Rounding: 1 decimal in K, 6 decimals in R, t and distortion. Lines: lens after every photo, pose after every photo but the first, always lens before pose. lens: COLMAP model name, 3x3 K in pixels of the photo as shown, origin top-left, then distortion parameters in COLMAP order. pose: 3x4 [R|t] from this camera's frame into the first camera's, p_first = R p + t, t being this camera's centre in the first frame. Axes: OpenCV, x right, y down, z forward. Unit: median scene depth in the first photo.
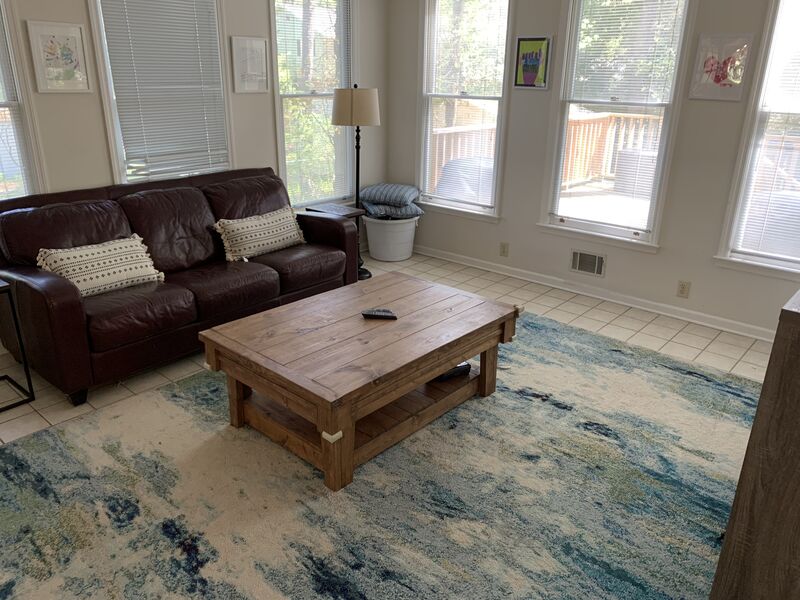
lens RADIAL K [[621.8, 0, 400.0], [0, 621.8, 300.0], [0, 0, 1]] dist [0.038360, -0.056088]
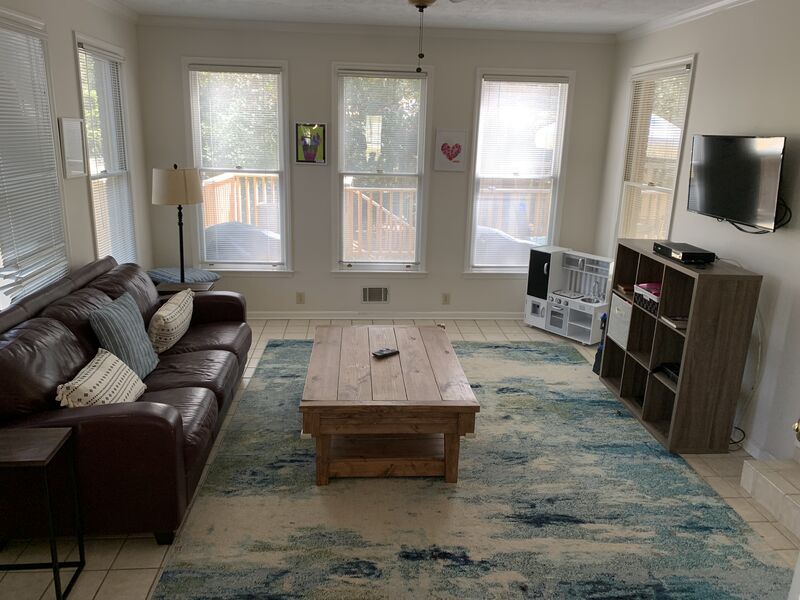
lens RADIAL K [[621.8, 0, 400.0], [0, 621.8, 300.0], [0, 0, 1]] dist [0.038360, -0.056088]
pose [[0.678085, -0.184711, 0.711395, -0.803140], [0.235447, 0.971489, 0.027822, -0.098896], [-0.696251, 0.148630, 0.702242, 0.084422]]
